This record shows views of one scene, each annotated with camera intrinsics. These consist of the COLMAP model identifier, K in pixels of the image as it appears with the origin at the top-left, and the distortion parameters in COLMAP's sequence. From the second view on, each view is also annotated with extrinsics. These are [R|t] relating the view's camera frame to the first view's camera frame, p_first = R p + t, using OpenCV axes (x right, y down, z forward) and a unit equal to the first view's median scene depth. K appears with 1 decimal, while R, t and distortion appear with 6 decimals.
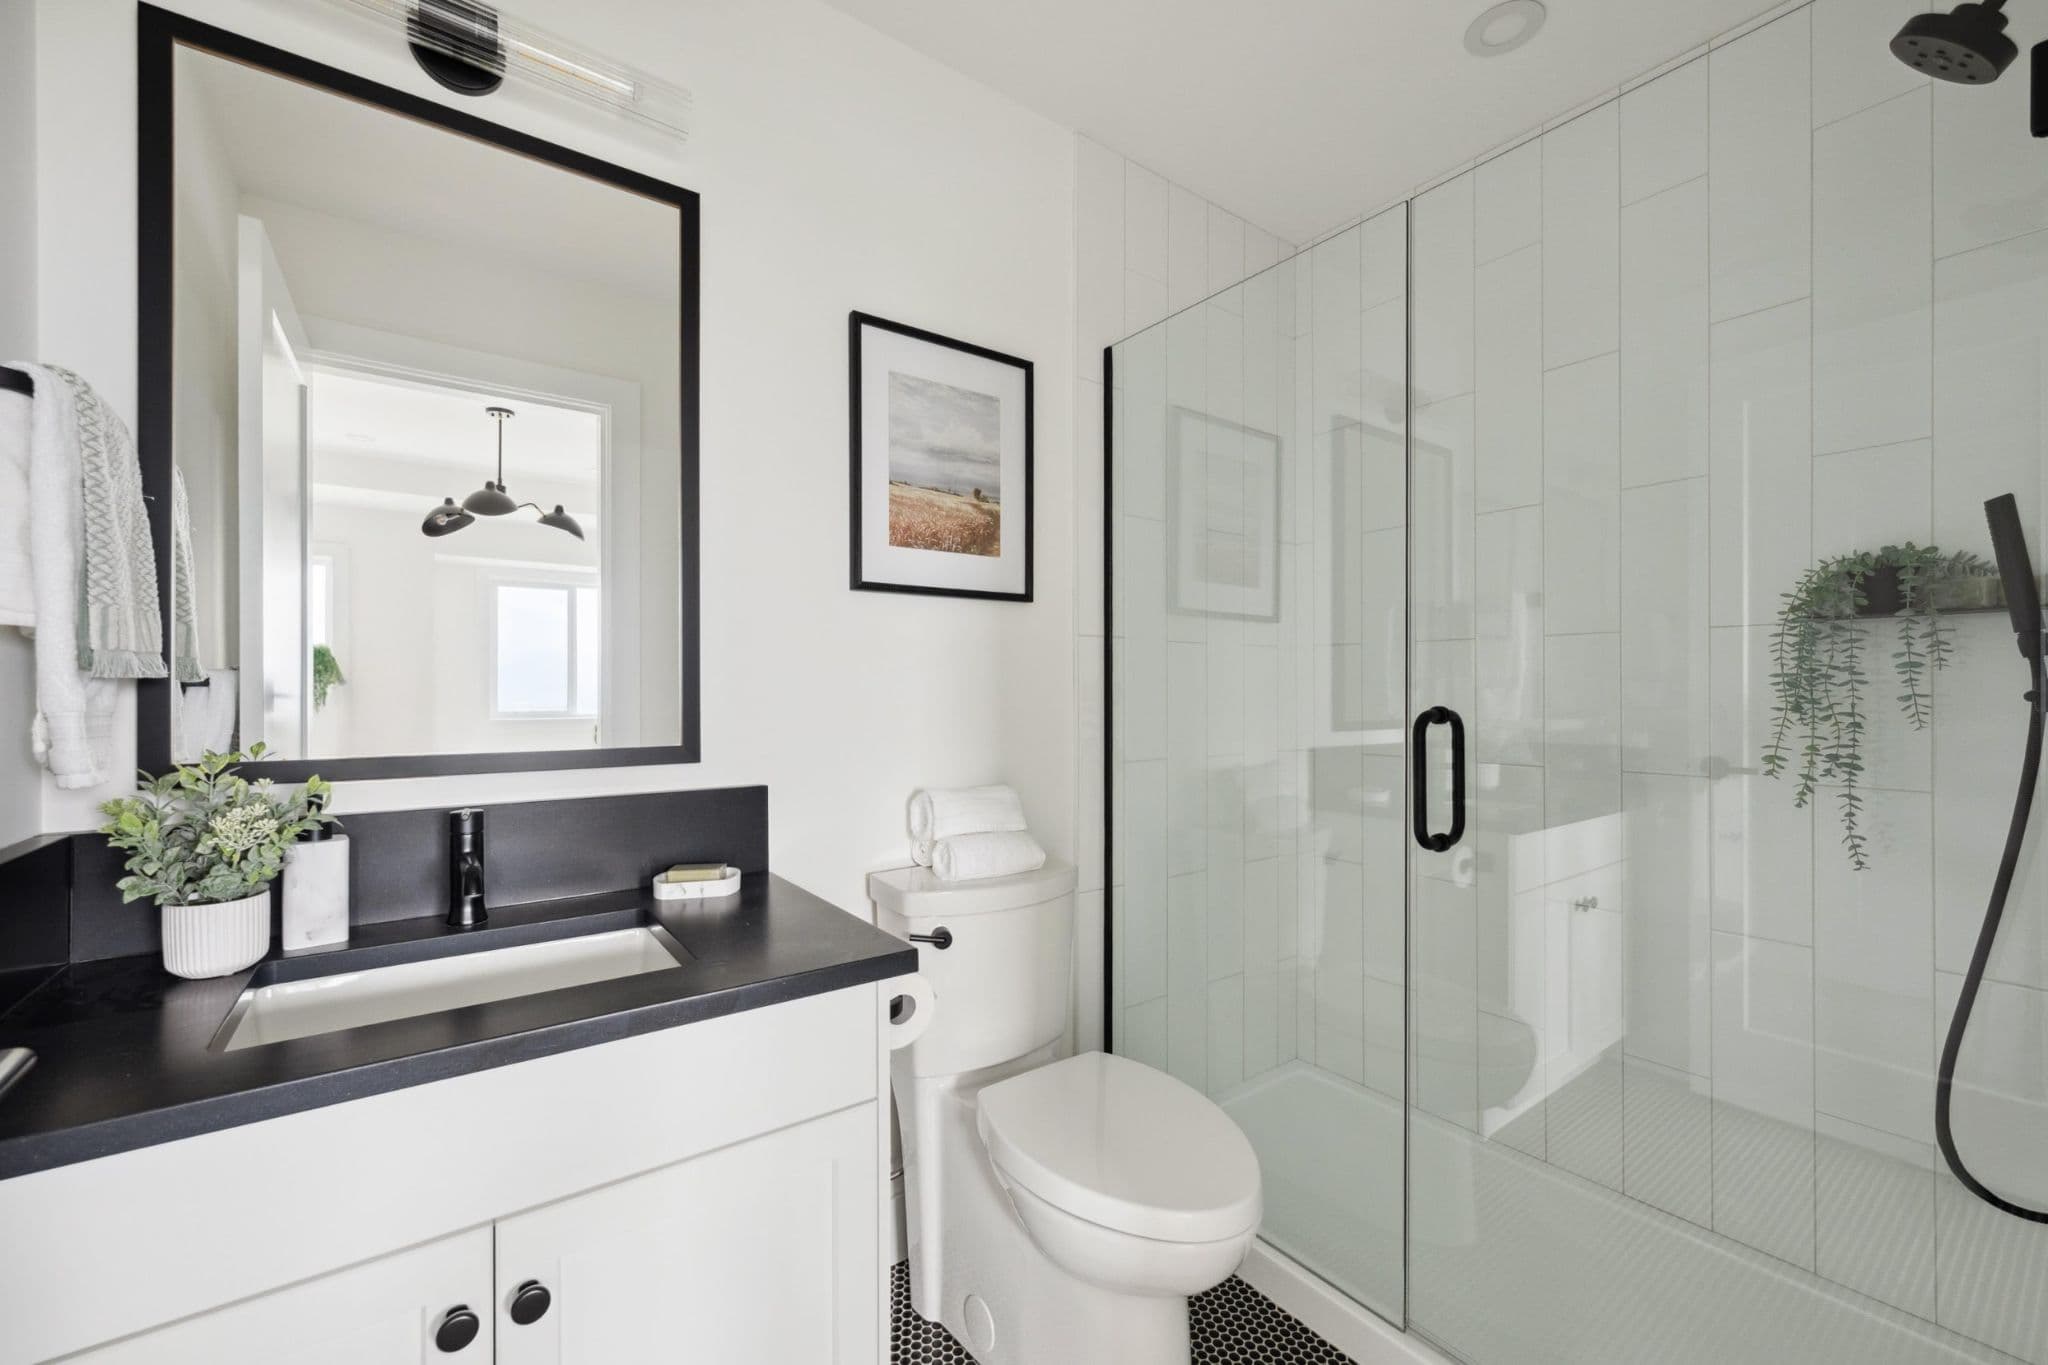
lens RADIAL K [[879.5, 0, 1016.1], [0, 879.5, 689.9], [0, 0, 1]] dist [0.000086, 0.000006]
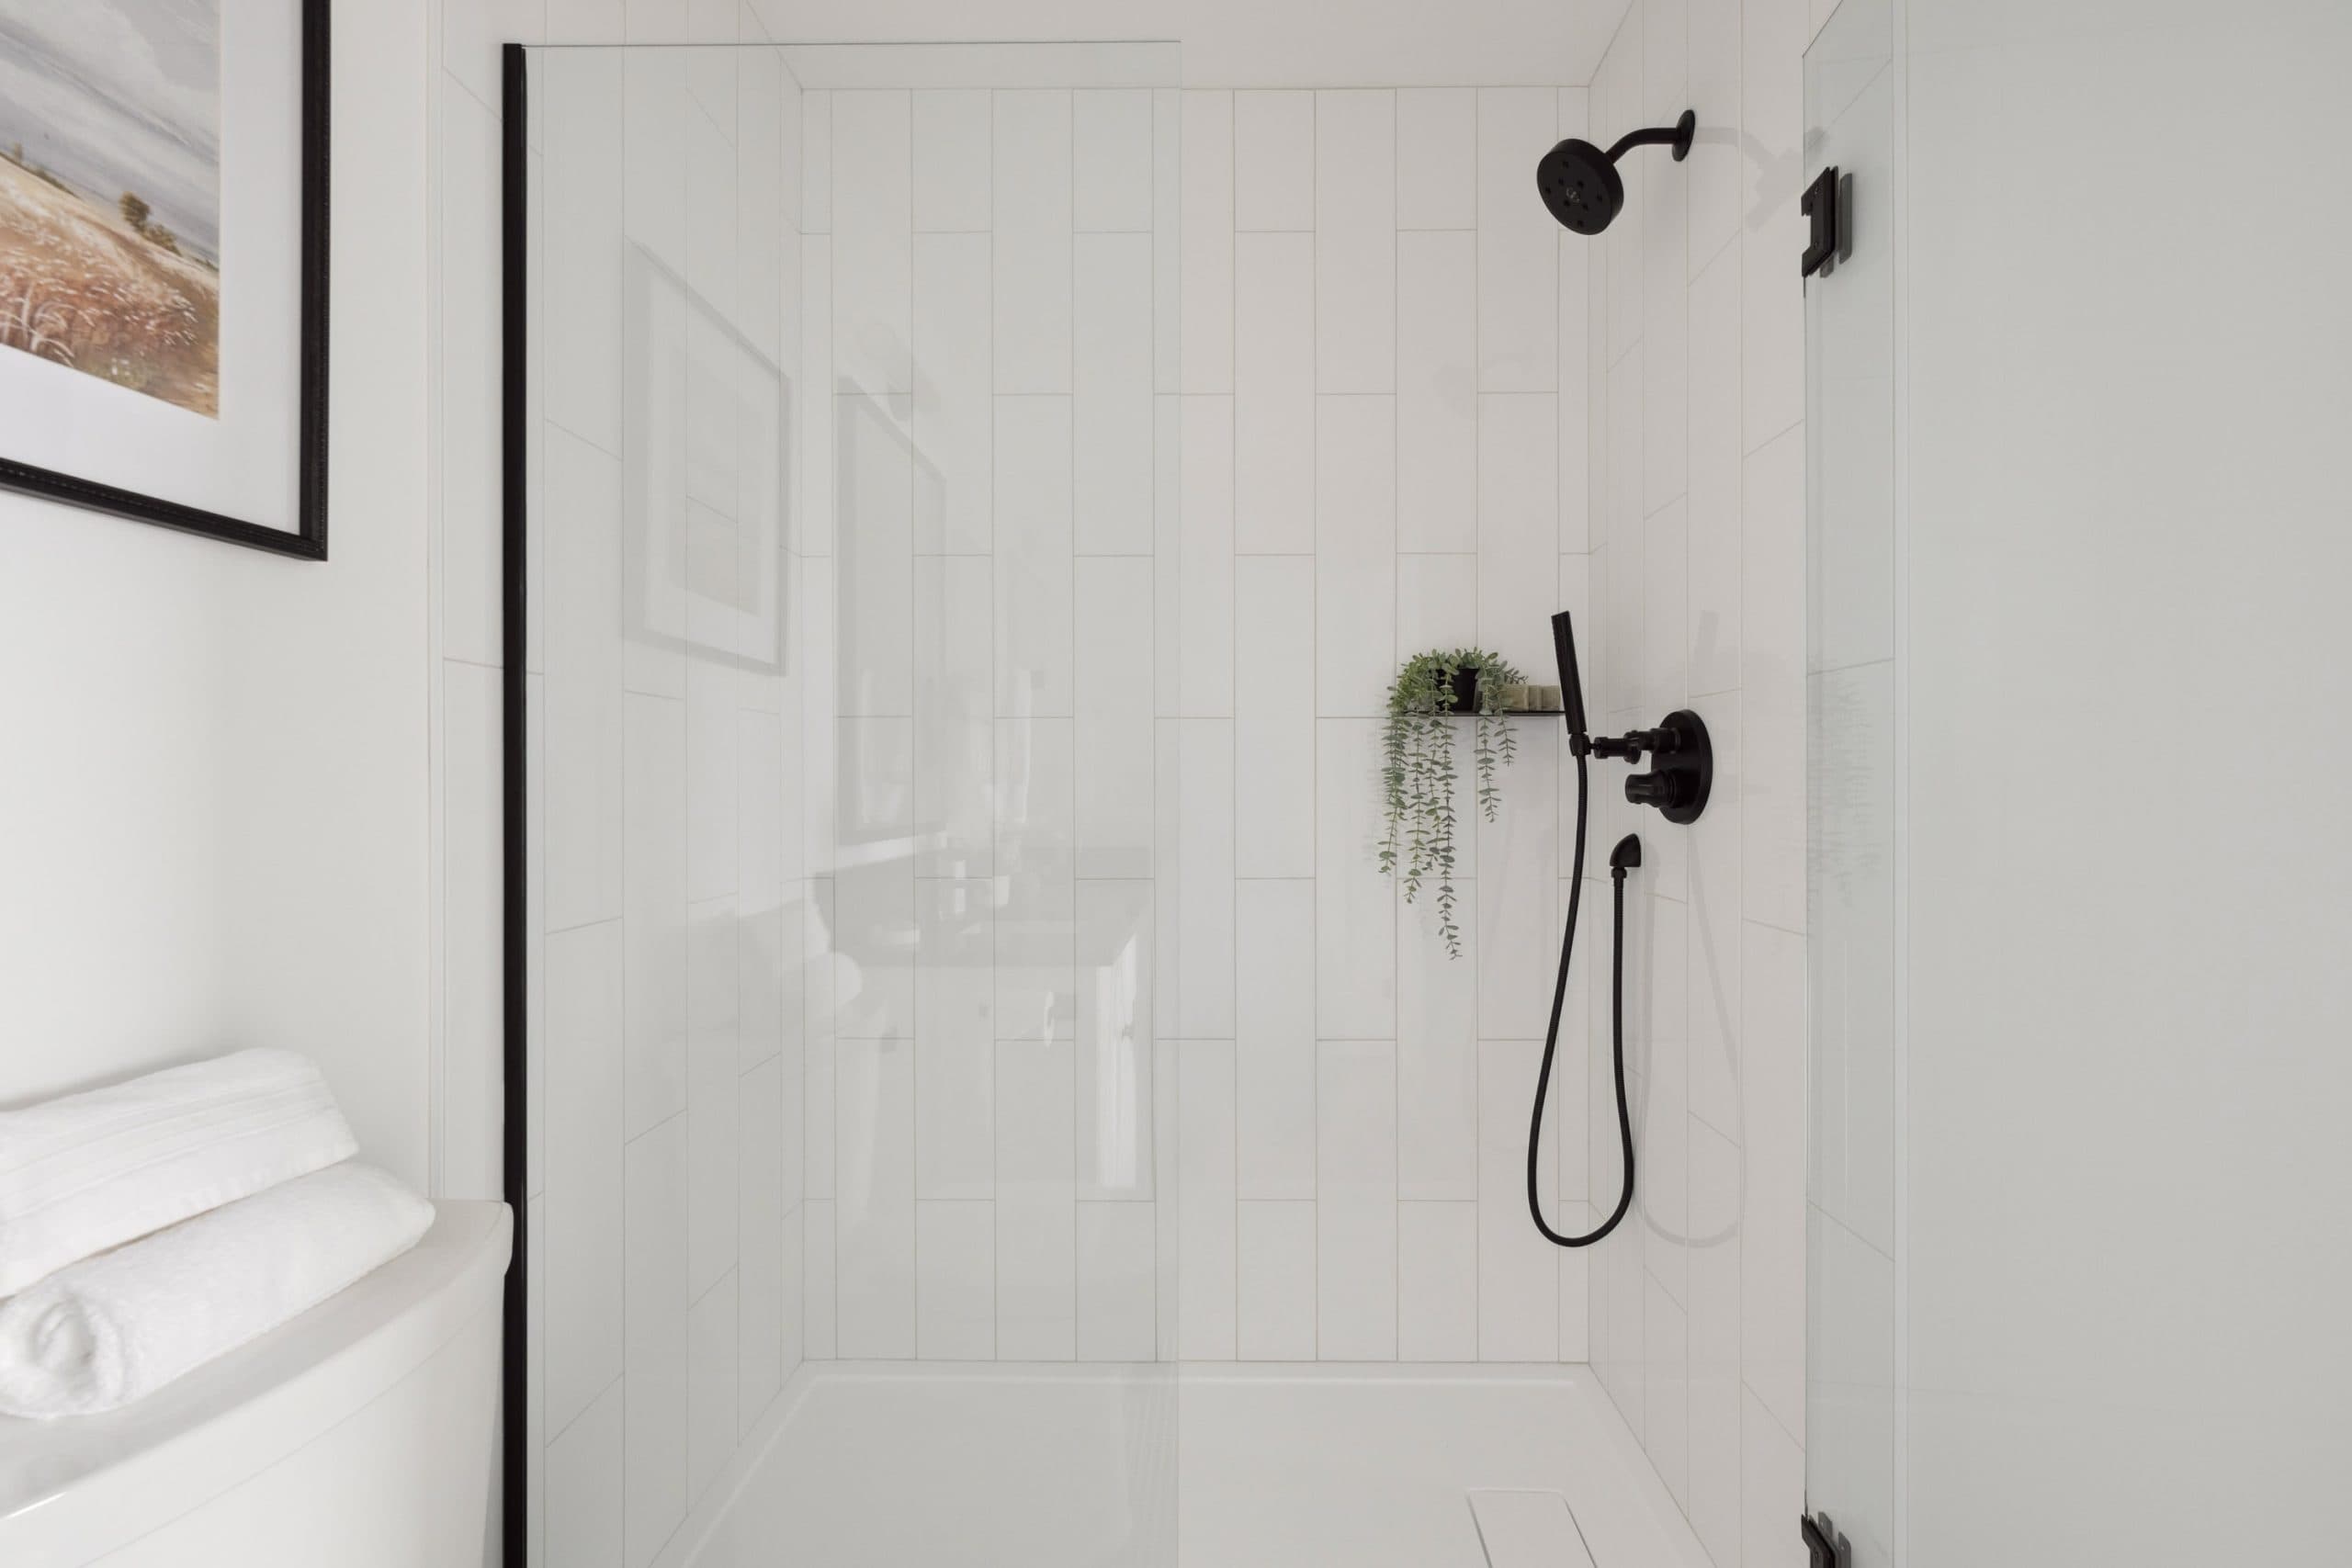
lens RADIAL K [[964.7, 0, 1168.4], [0, 964.7, 787.3], [0, 0, 1]] dist [-0.000692, -0.000169]
pose [[0.581344, -0.002632, 0.813654, -0.119711], [-0.000888, 0.999992, 0.003870, -0.000394], [-0.813657, -0.002973, 0.581337, 0.467055]]
